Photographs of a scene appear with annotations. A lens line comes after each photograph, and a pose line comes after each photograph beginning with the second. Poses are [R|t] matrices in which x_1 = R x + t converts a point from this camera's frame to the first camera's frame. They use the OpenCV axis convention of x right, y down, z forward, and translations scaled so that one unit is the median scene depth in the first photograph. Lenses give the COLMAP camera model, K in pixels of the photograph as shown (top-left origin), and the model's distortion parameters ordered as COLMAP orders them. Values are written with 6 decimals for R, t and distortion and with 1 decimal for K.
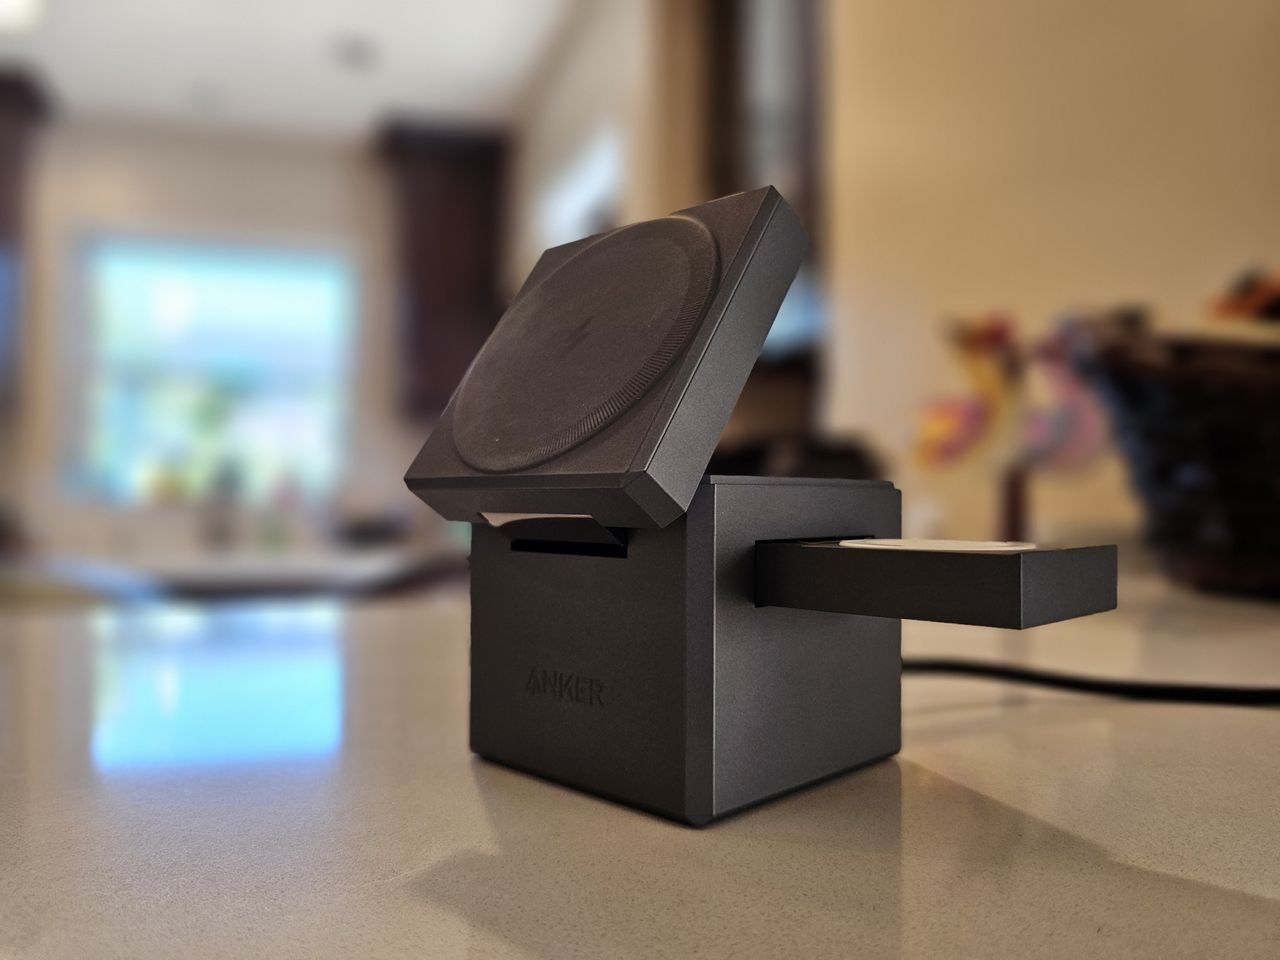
lens RADIAL K [[931.3, 0, 643.7], [0, 931.3, 459.7], [0, 0, 1]] dist [0.046925, -0.065582]
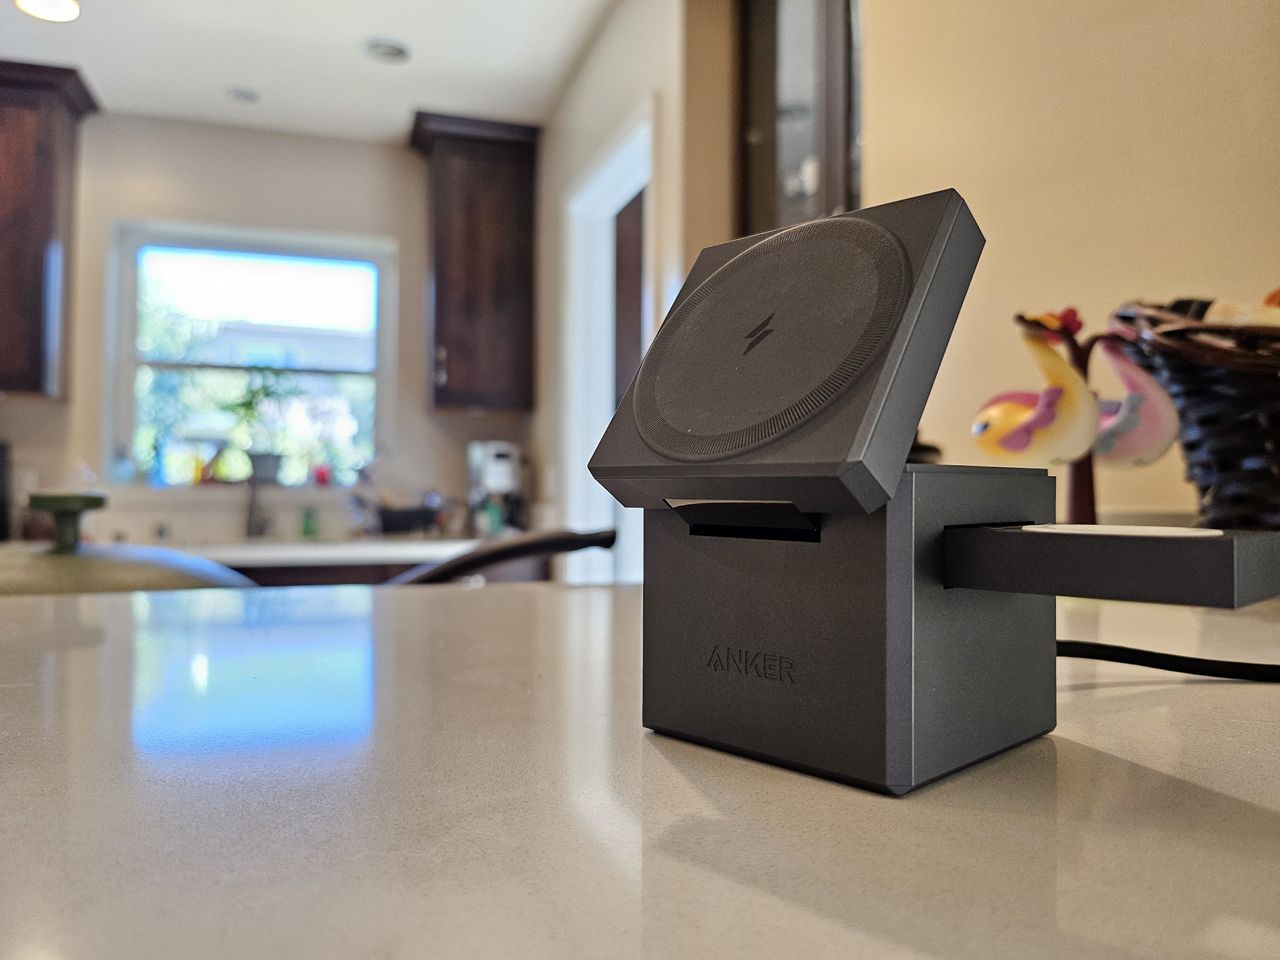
lens RADIAL K [[913.2, 0, 639.8], [0, 913.2, 436.1], [0, 0, 1]] dist [0.016609, -0.000974]
pose [[0.999888, -0.001789, -0.014839, -0.192419], [0.001636, 0.999946, -0.010284, -0.004297], [0.014856, 0.010259, 0.999837, -0.040200]]
